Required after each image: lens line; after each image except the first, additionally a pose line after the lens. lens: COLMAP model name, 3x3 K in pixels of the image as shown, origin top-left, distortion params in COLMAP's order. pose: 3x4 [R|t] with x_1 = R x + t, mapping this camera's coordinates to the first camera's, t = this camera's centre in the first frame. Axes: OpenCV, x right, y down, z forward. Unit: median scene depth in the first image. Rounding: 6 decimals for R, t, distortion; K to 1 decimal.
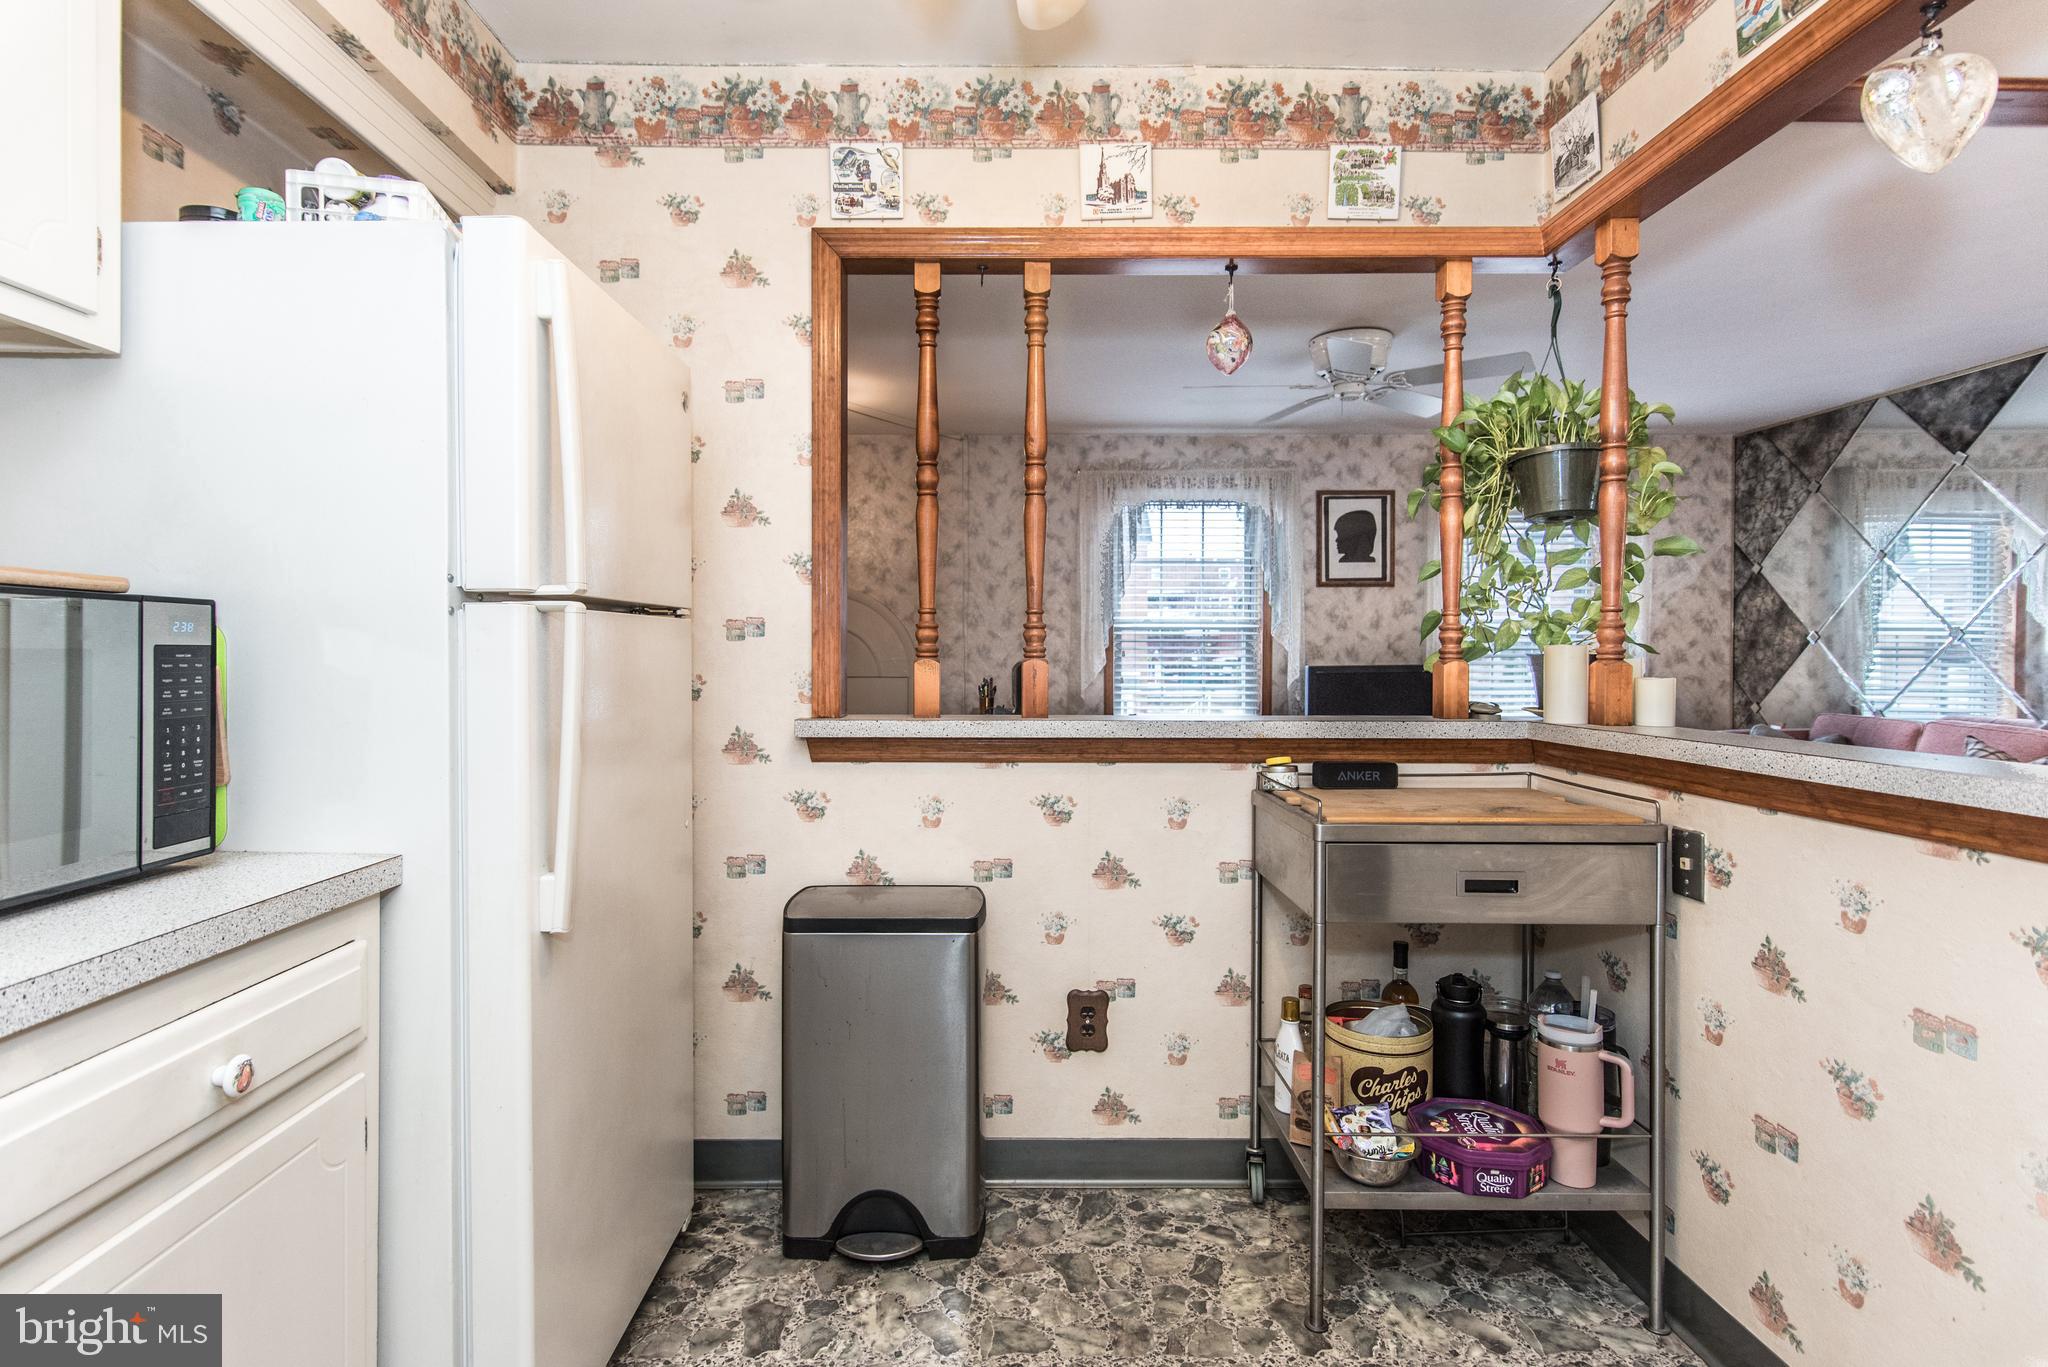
lens RADIAL K [[1038.8, 0, 988.3], [0, 1038.8, 662.9], [0, 0, 1]] dist [0.001558, -0.000573]
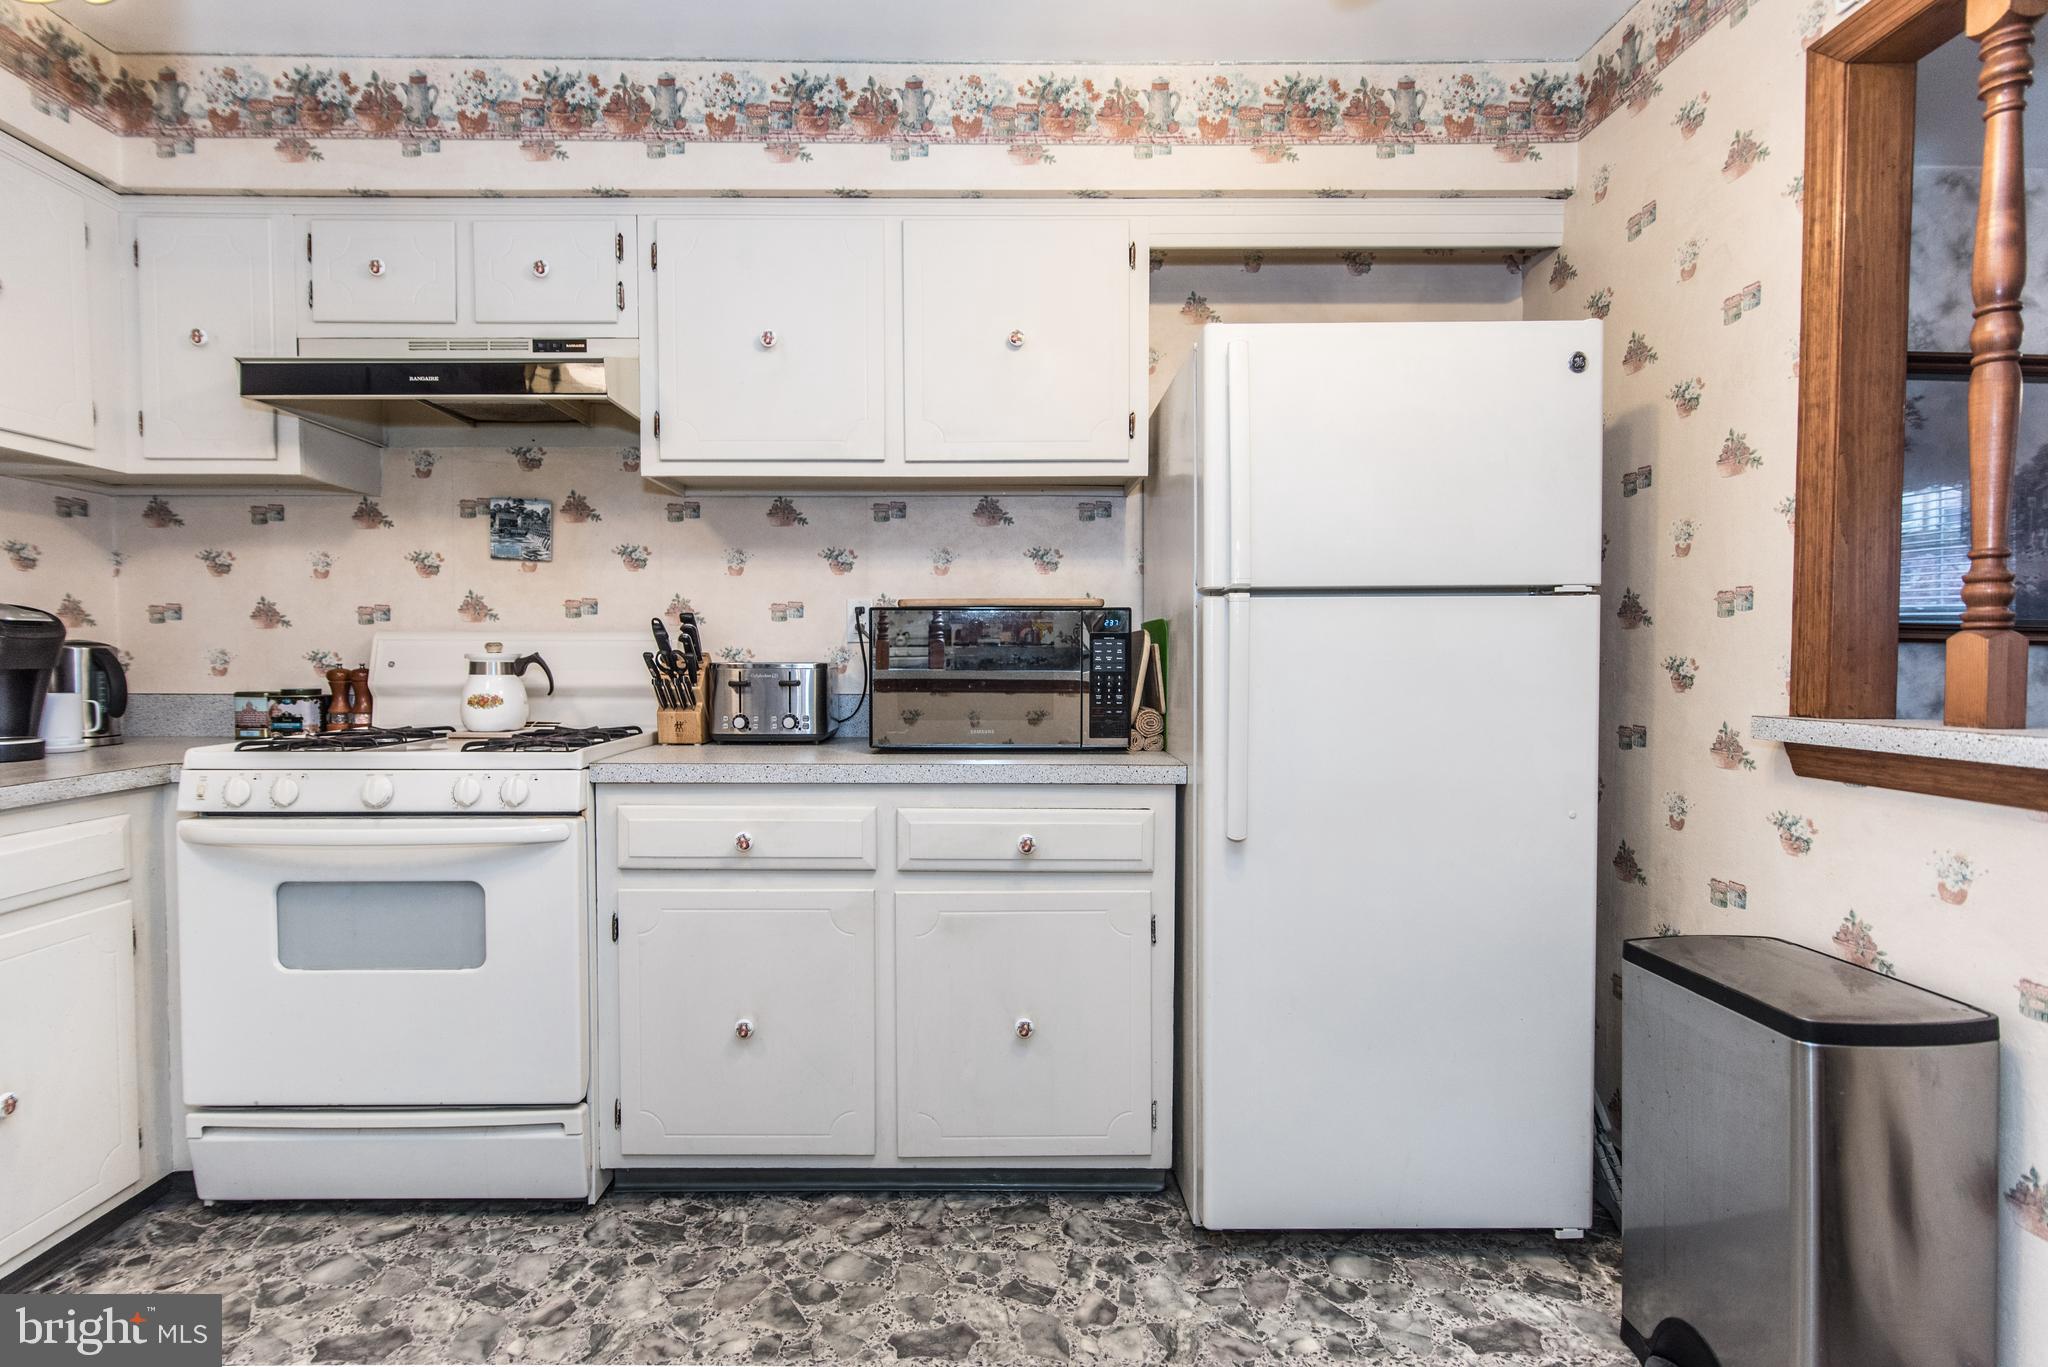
lens RADIAL K [[991.5, 0, 990.3], [0, 991.5, 691.4], [0, 0, 1]] dist [-0.000617, 0.000094]
pose [[-0.004200, 0.030789, -0.999517, 0.545278], [-0.009265, 0.999482, 0.030827, 0.019062], [0.999948, 0.009390, -0.003913, 0.429549]]
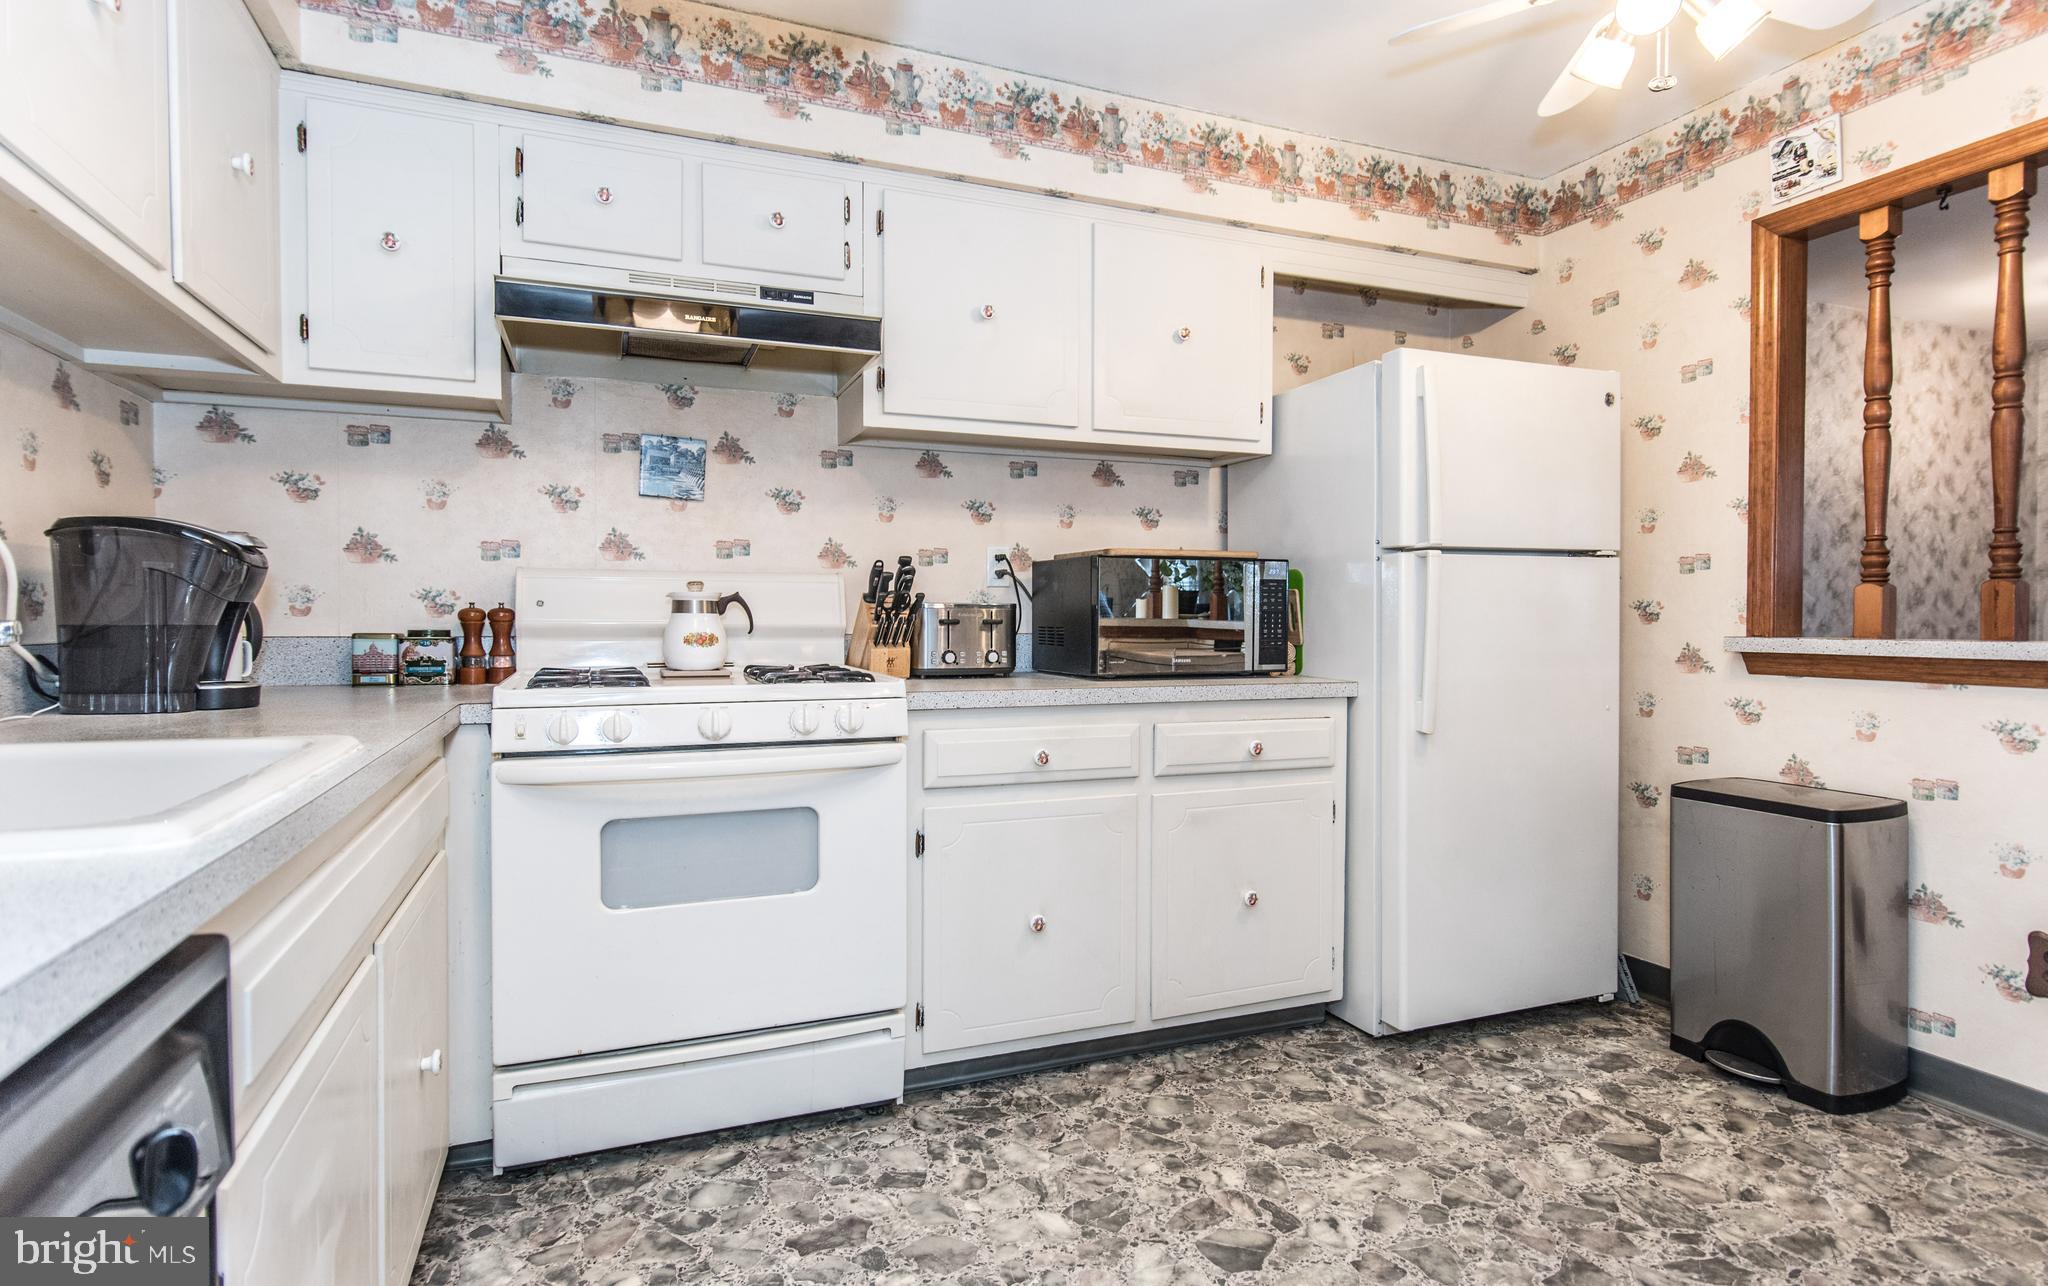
lens RADIAL K [[1023.0, 0, 994.1], [0, 1023.0, 635.8], [0, 0, 1]] dist [-0.001513, 0.000004]
pose [[0.349788, 0.014674, -0.936714, 0.621634], [-0.009831, 0.999880, 0.011992, 0.047206], [0.936777, 0.005014, 0.349891, -0.209119]]
